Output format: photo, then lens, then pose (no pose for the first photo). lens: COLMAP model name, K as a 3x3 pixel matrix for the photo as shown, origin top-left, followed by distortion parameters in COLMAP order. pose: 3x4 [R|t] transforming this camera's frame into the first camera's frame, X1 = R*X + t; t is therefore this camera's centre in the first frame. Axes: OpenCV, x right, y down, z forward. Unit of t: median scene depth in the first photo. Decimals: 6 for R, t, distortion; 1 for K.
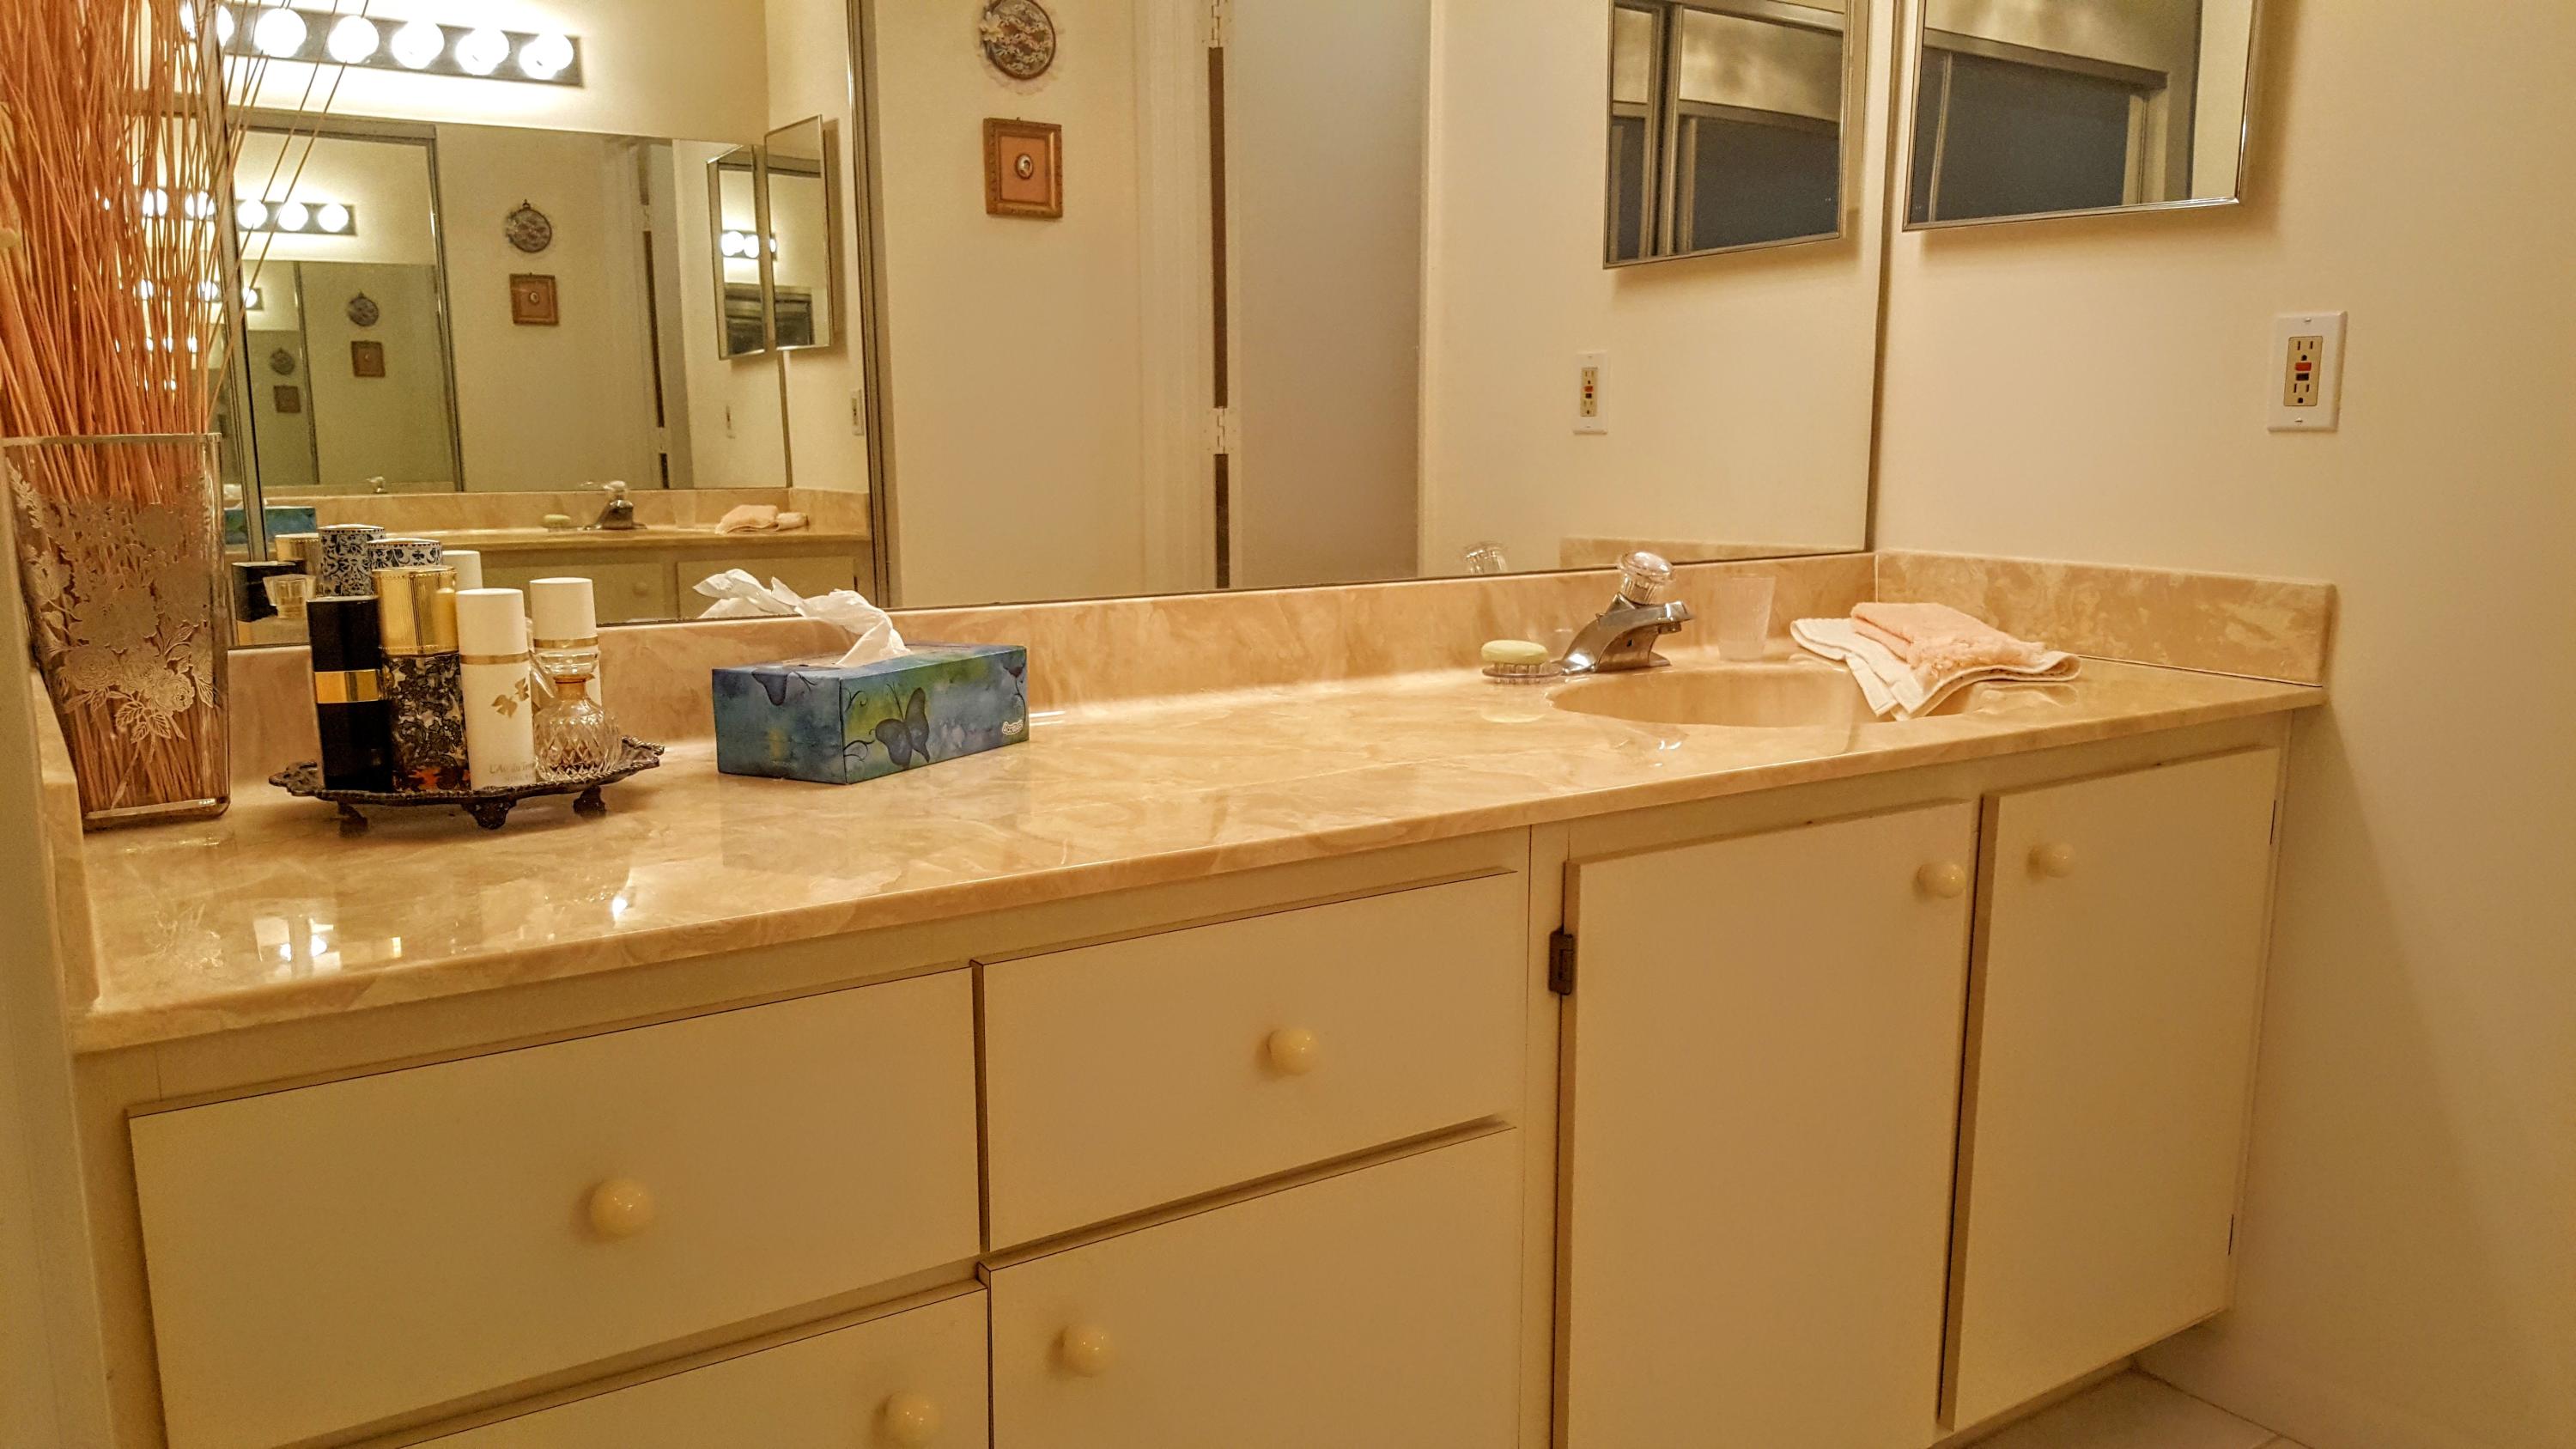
lens RADIAL K [[1919.7, 0, 1276.5], [0, 1919.7, 730.8], [0, 0, 1]] dist [0.079037, -0.103596]
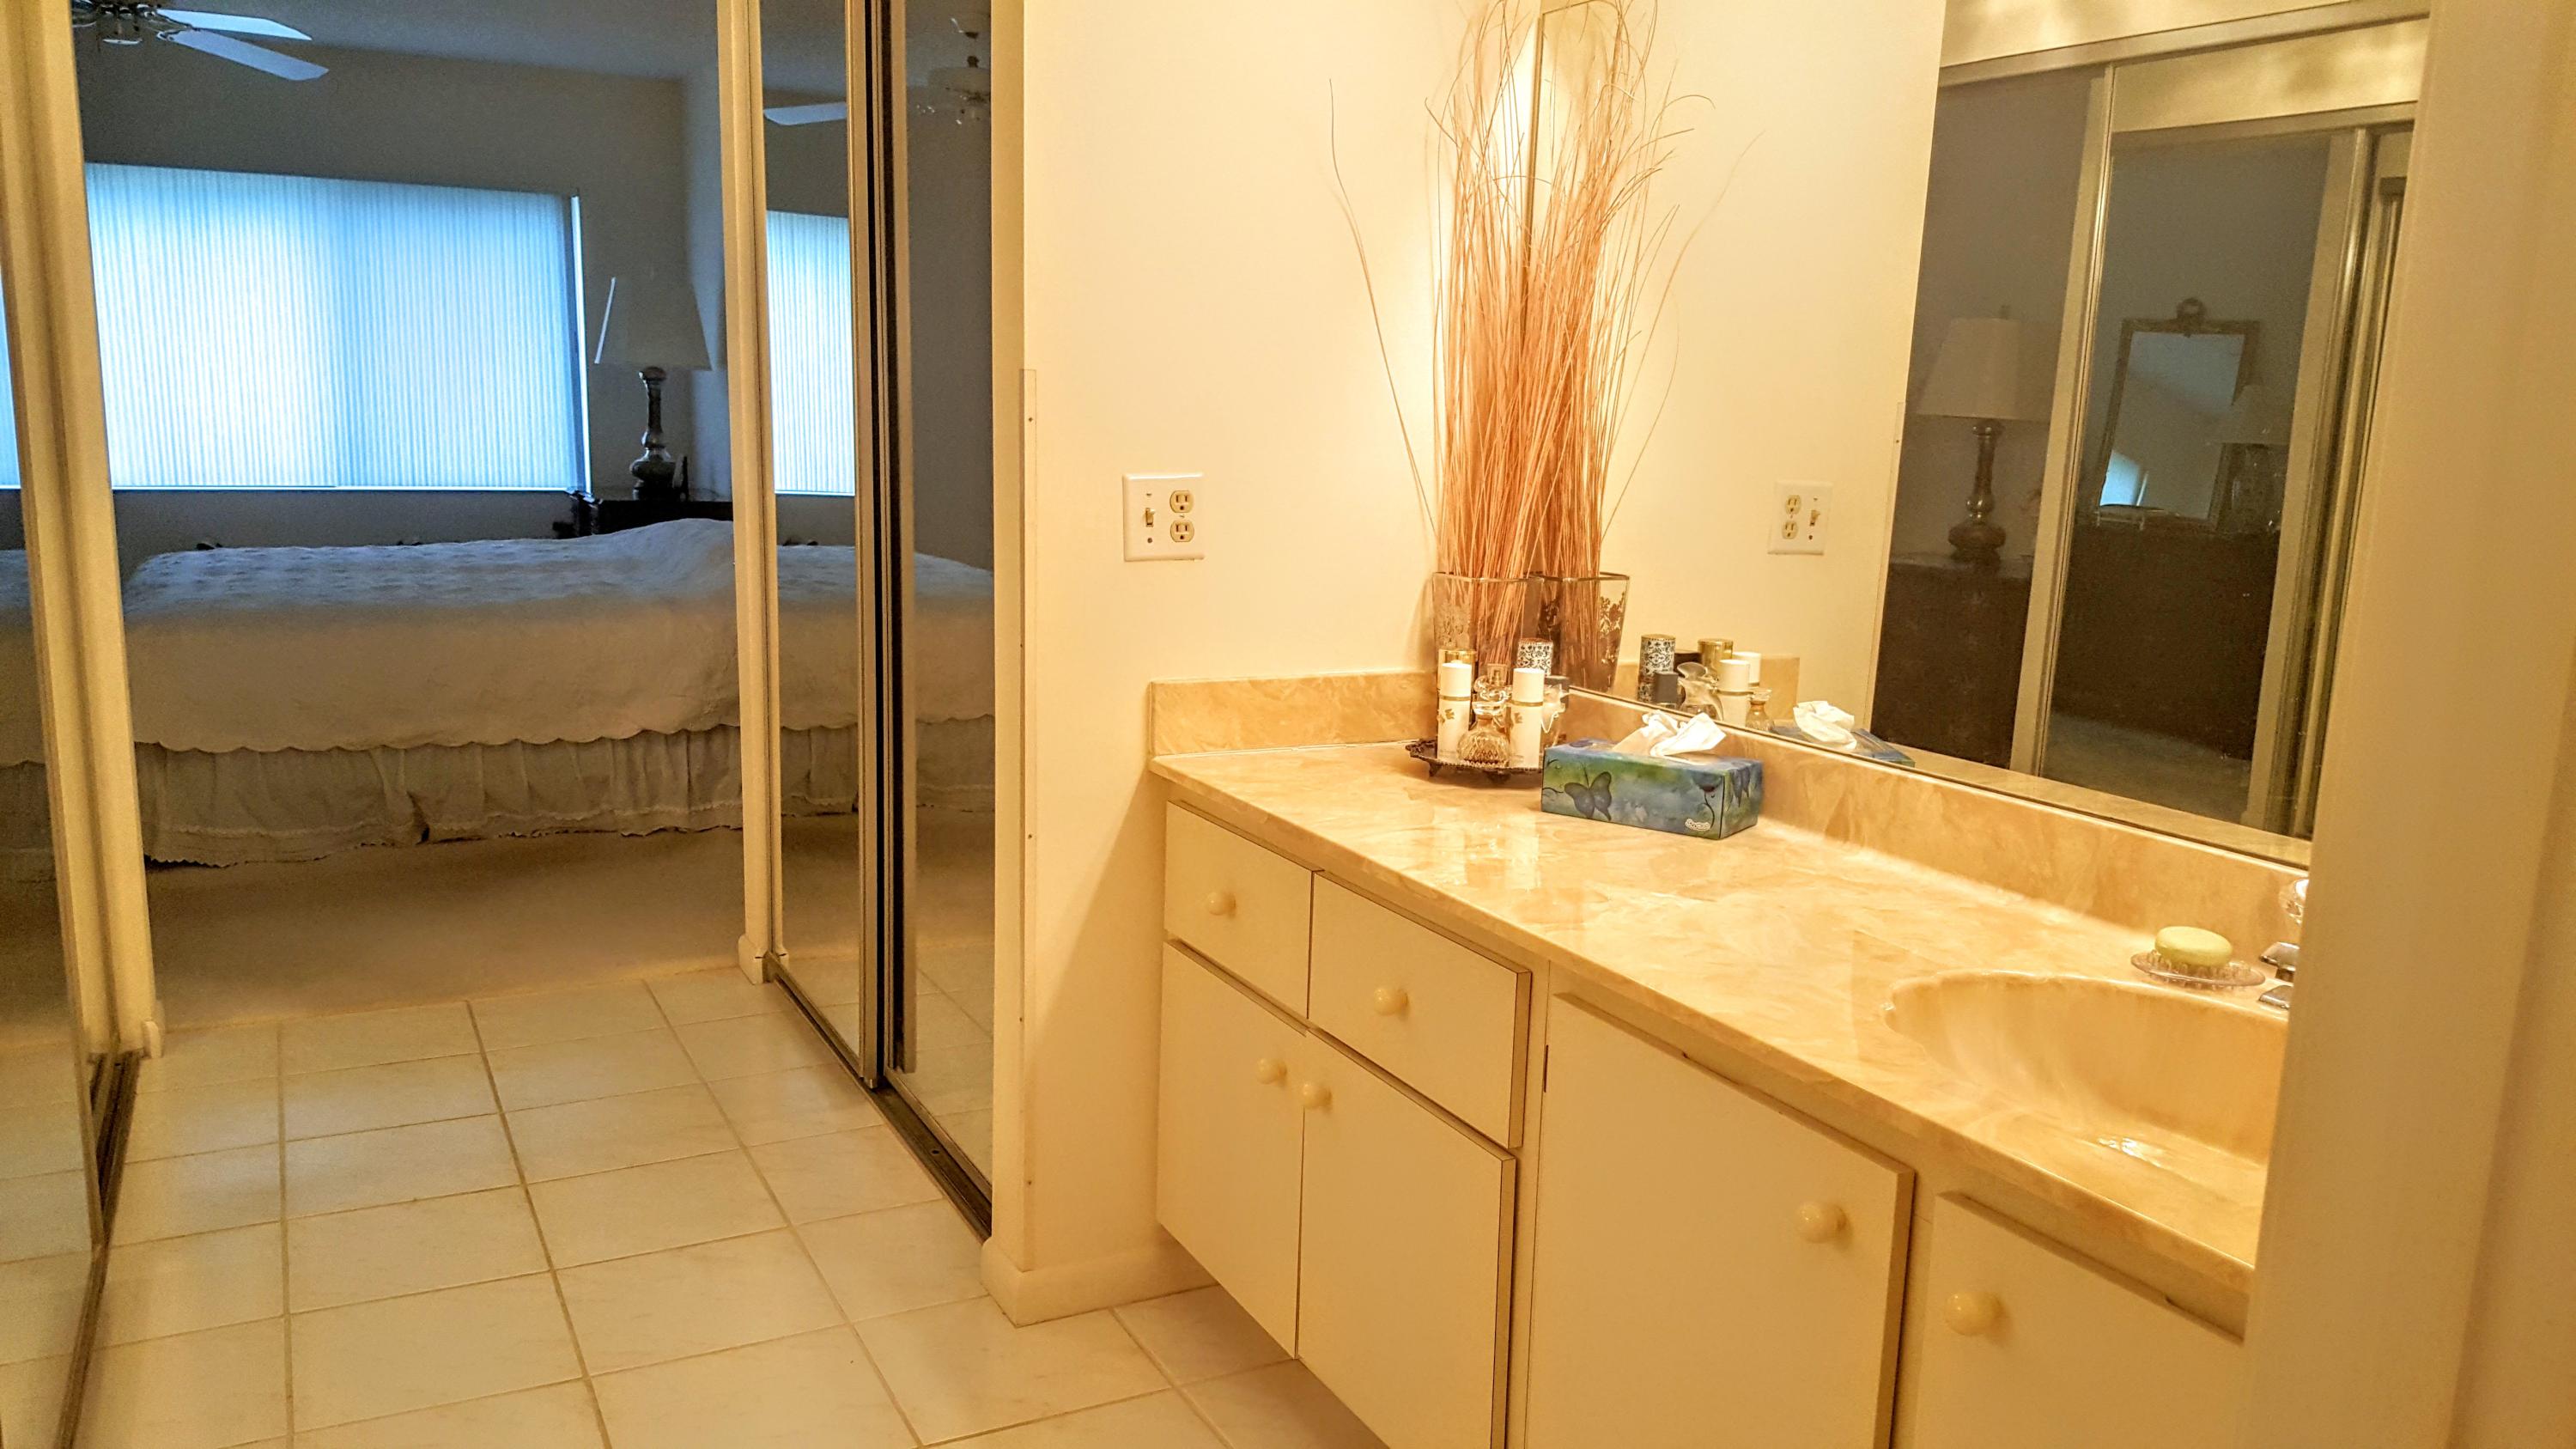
lens RADIAL K [[1919.7, 0, 1283.6], [0, 1919.7, 721.7], [0, 0, 1]] dist [0.079037, -0.103596]
pose [[-0.128575, 0.169149, -0.977168, 1.112866], [-0.180861, 0.964822, 0.190810, -0.253640], [0.975068, 0.201265, -0.093459, 0.705638]]
